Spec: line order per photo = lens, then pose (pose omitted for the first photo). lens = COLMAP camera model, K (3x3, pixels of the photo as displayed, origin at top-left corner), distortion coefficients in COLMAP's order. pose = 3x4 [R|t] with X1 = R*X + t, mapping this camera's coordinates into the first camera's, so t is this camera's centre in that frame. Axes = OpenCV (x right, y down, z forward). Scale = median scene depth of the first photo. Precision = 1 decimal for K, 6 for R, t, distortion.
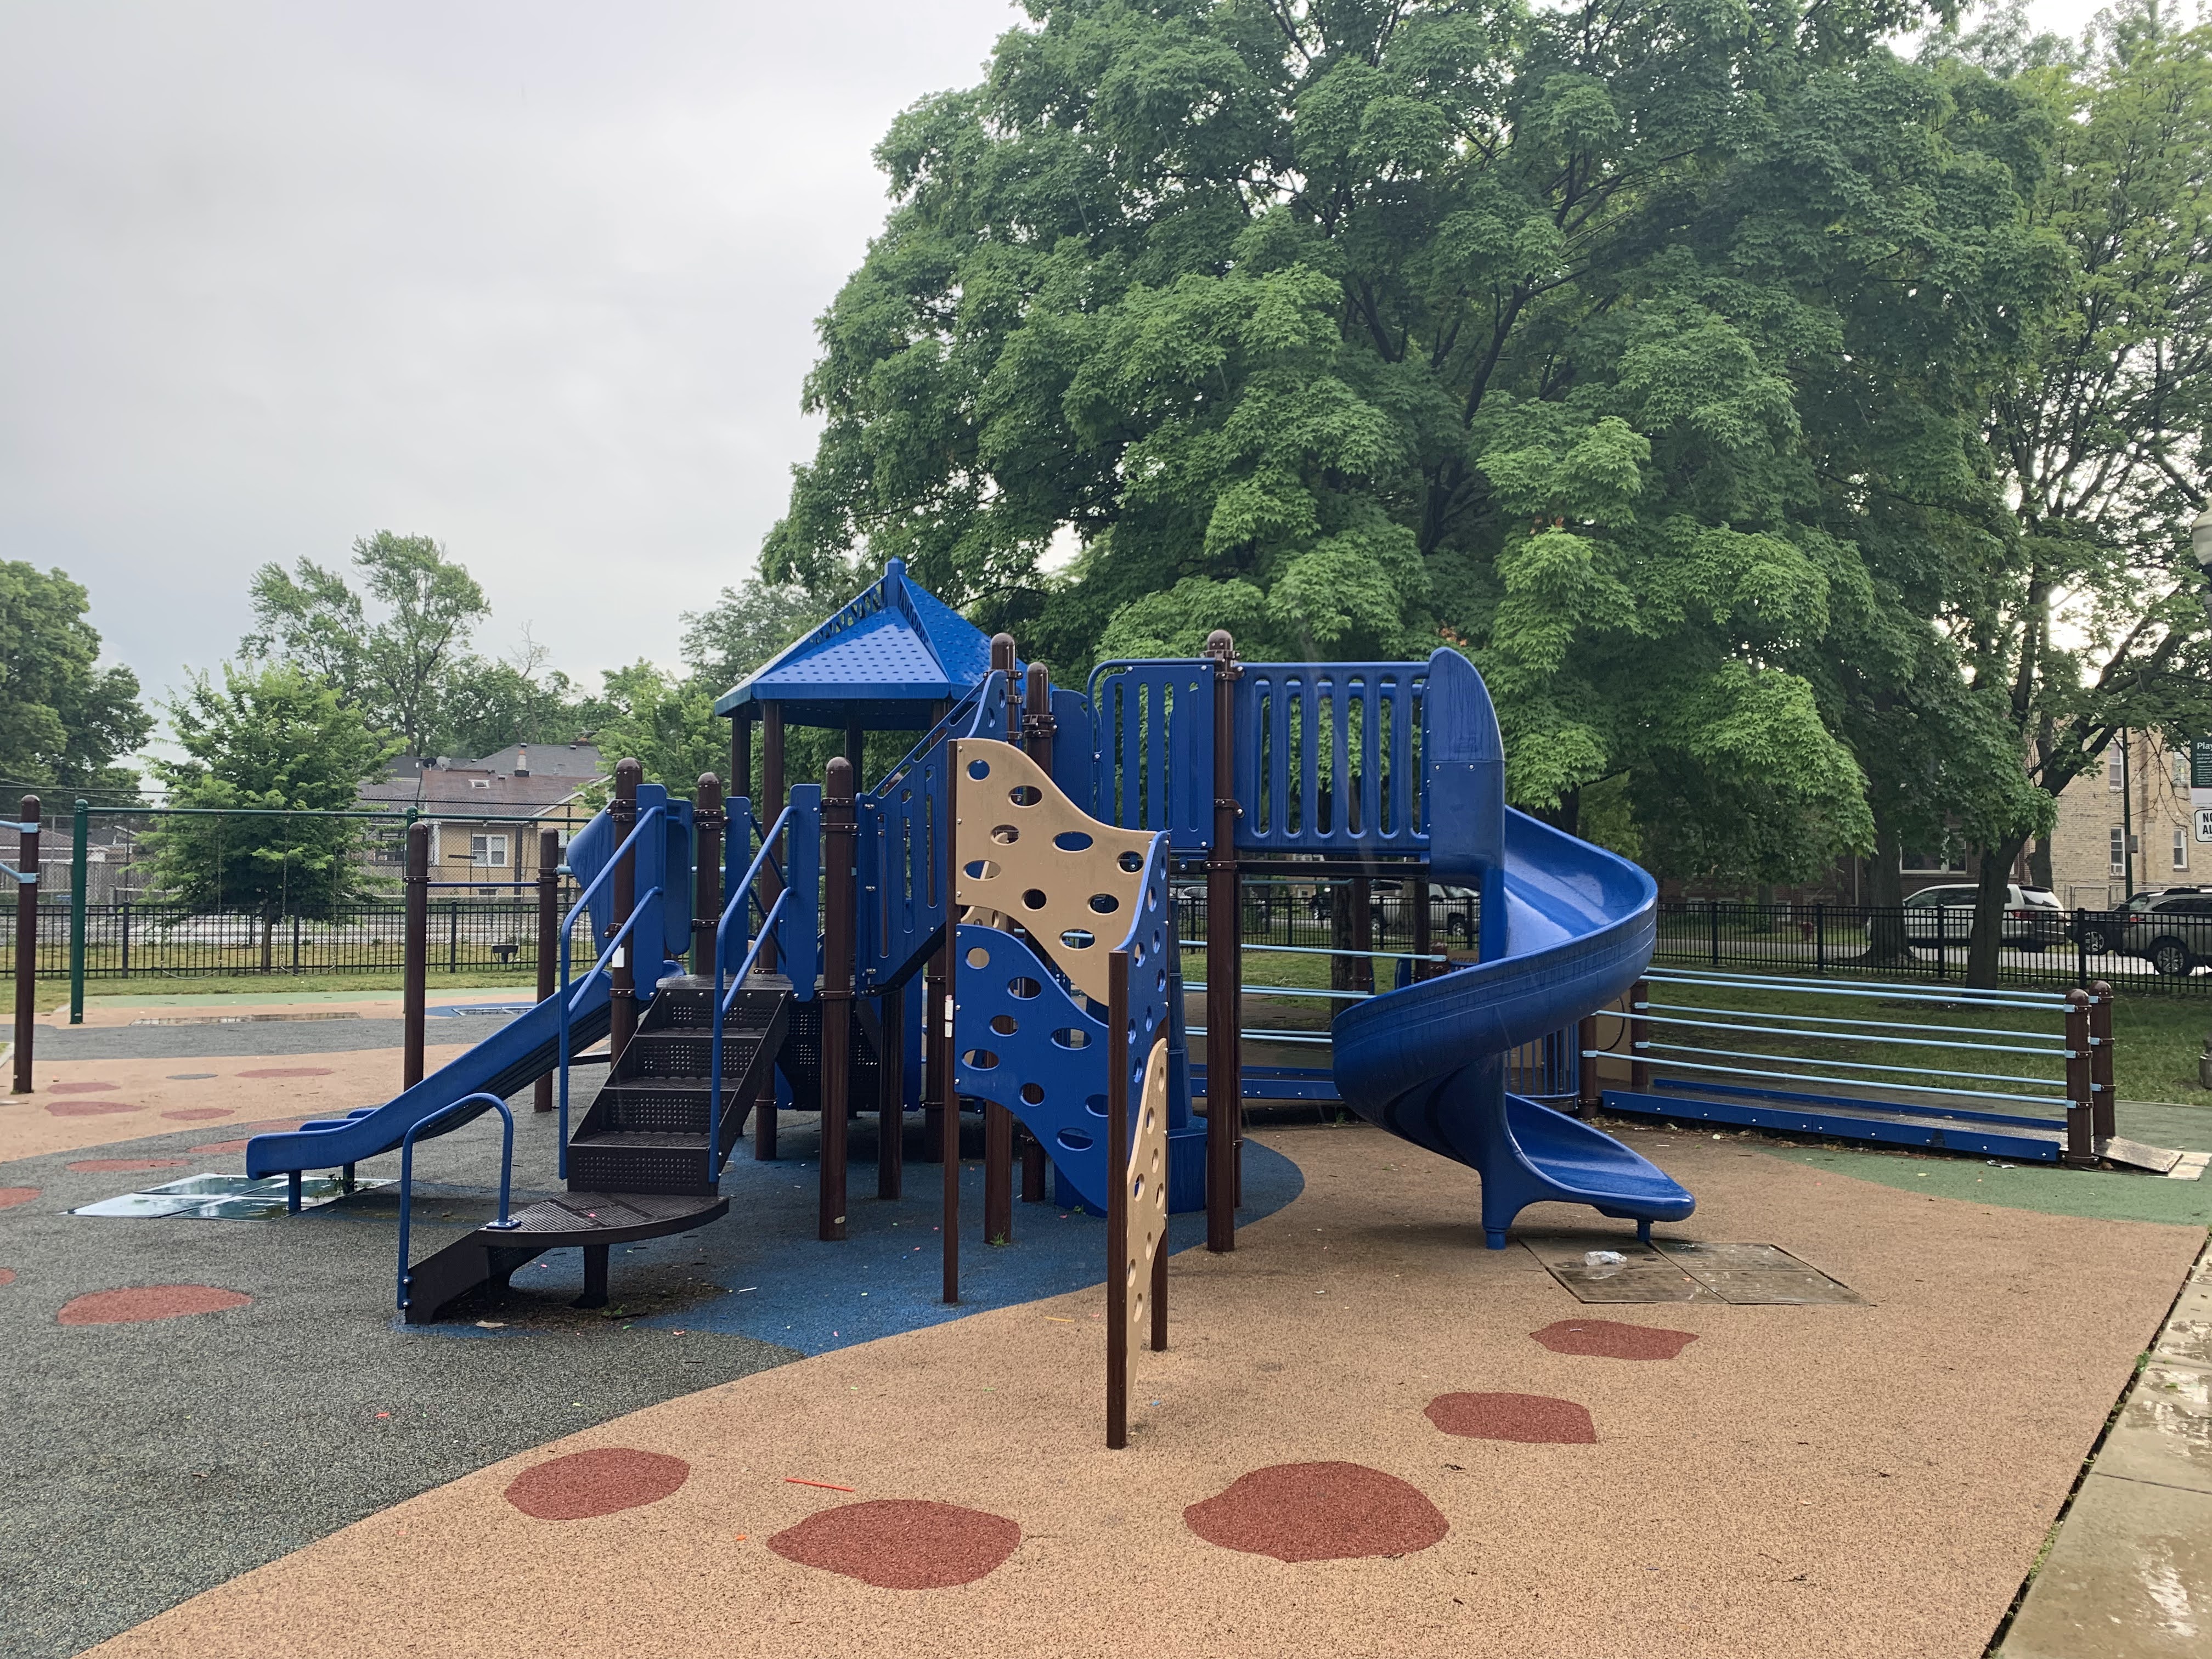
lens RADIAL K [[1684.2, 0, 1087.5], [0, 1684.2, 819.3], [0, 0, 1]] dist [0.079137, -0.070786]
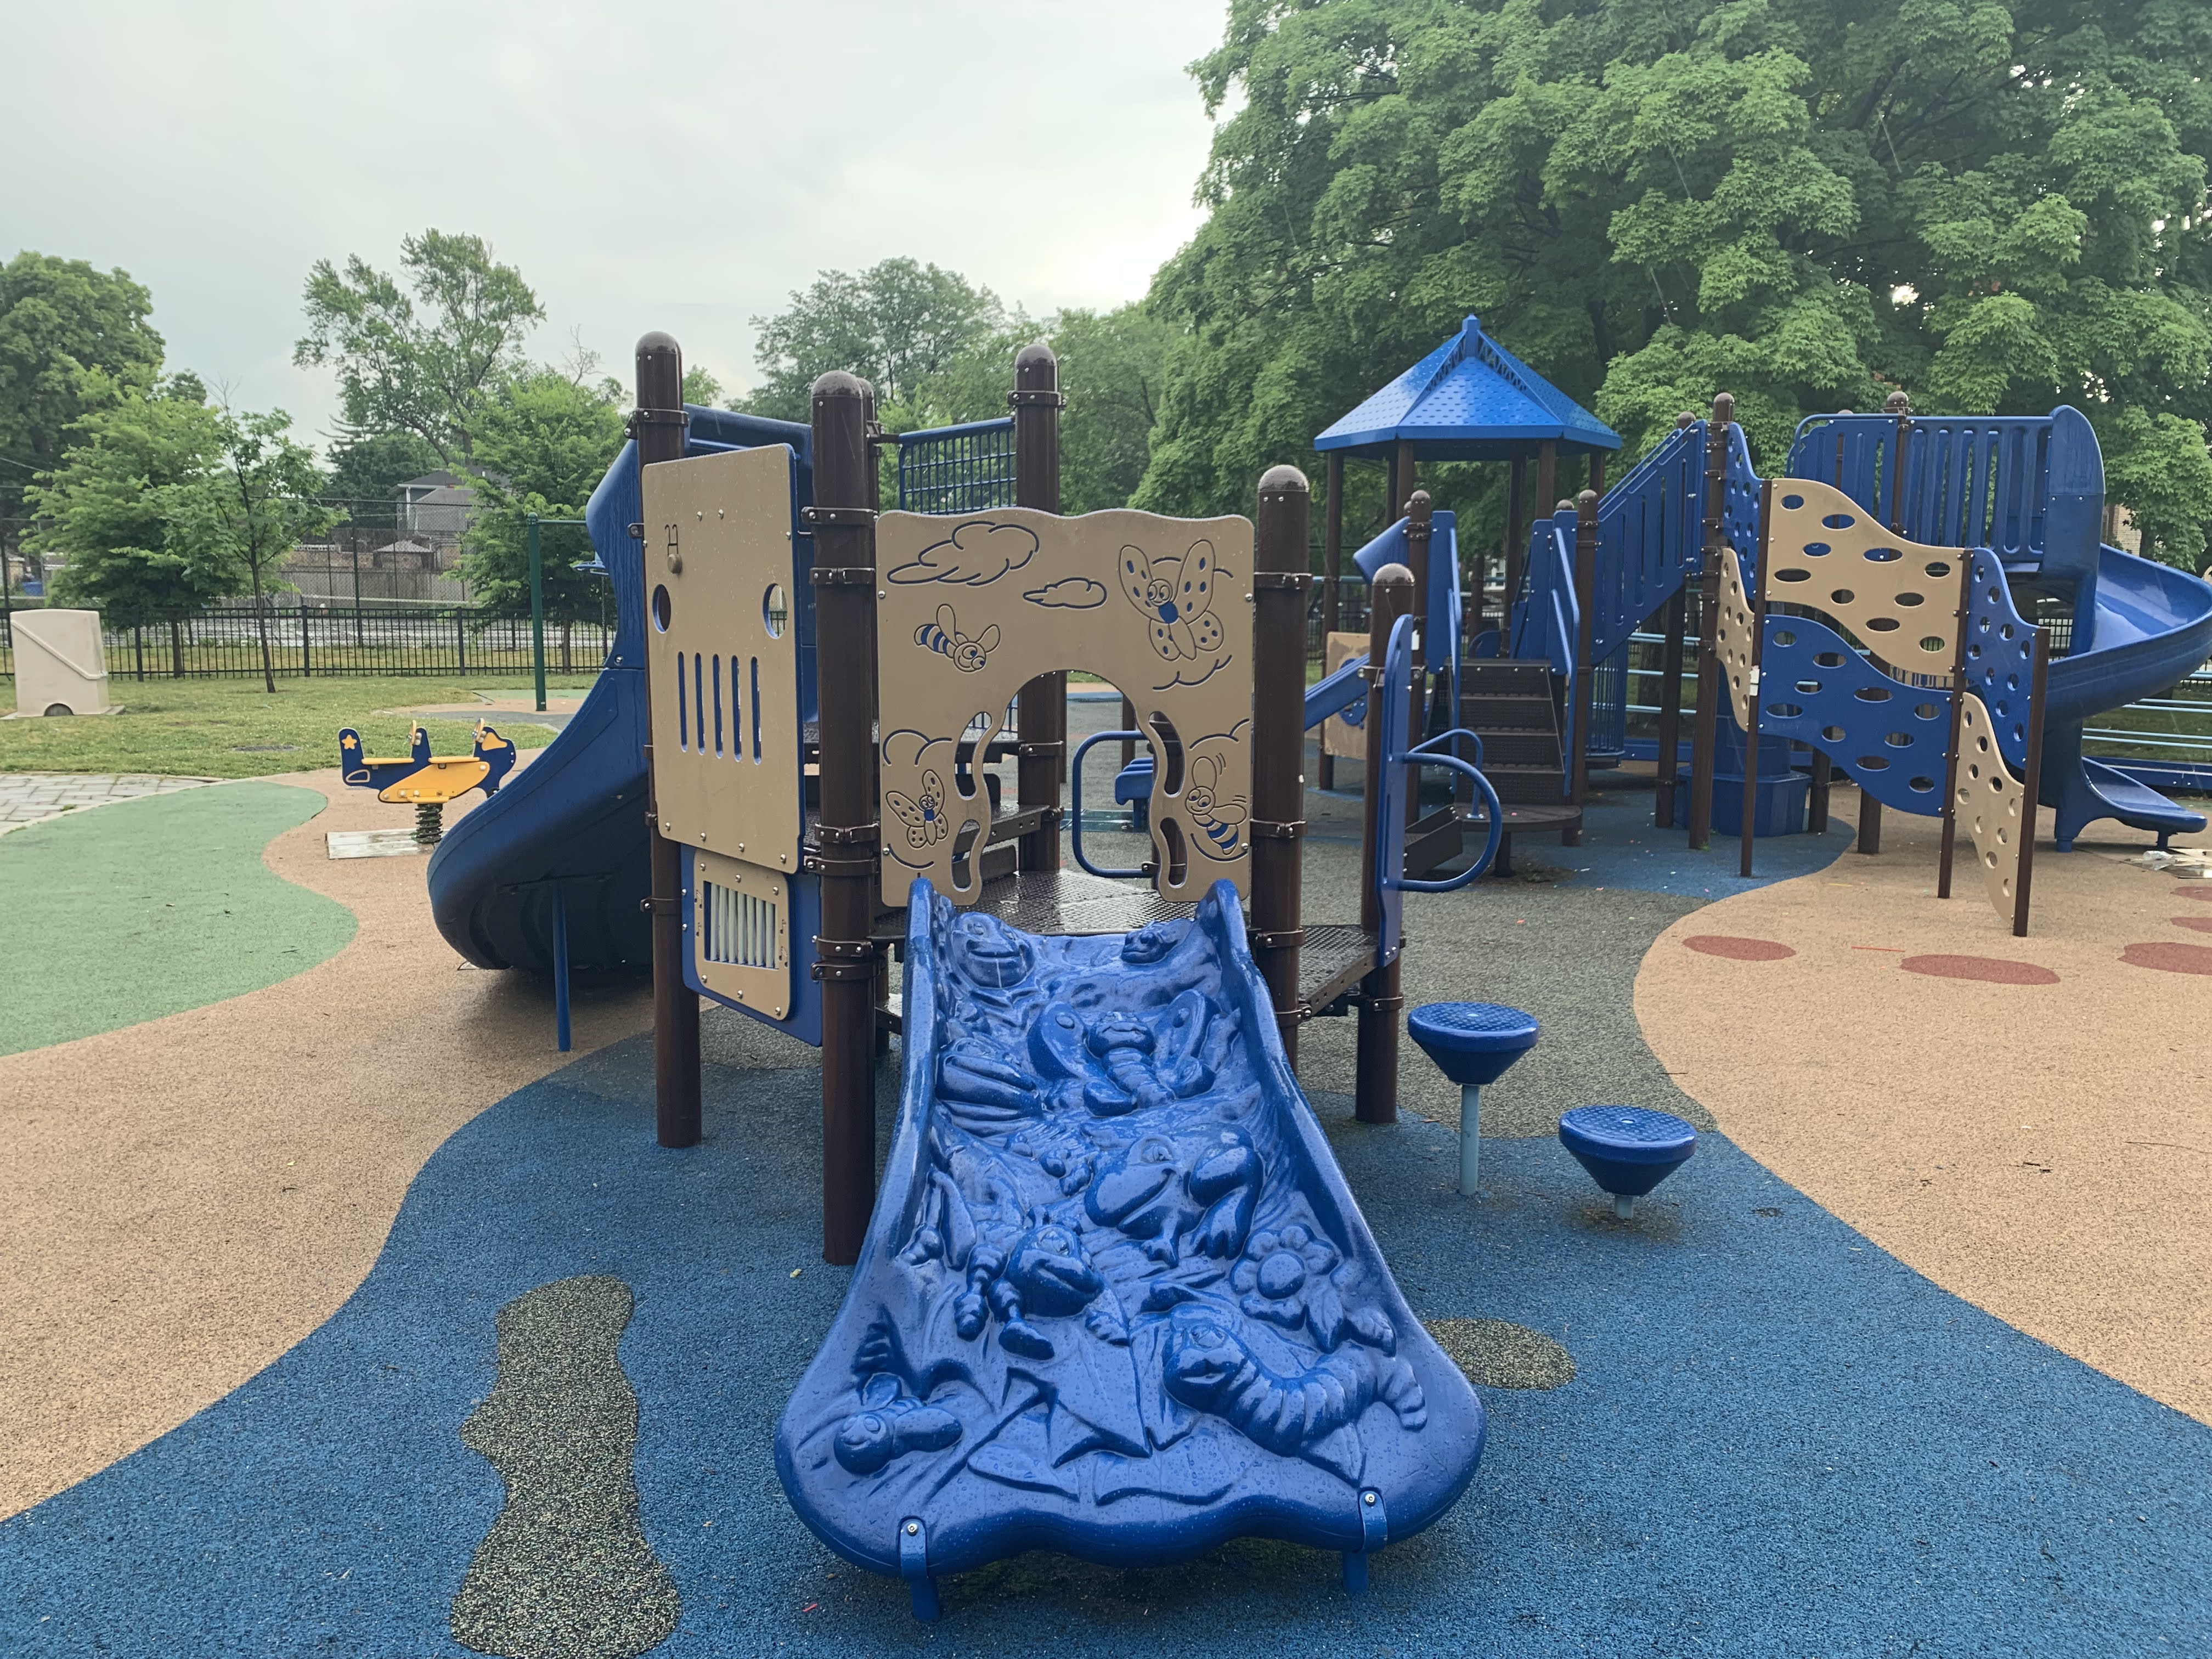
lens RADIAL K [[1712.8, 0, 1106.0], [0, 1712.8, 829.5], [0, 0, 1]] dist [-0.030299, 0.075543]
pose [[0.999852, 0.003807, 0.016771, -0.339228], [-0.006612, 0.985326, 0.170555, 0.000102], [-0.015876, -0.170640, 0.985205, -0.218002]]
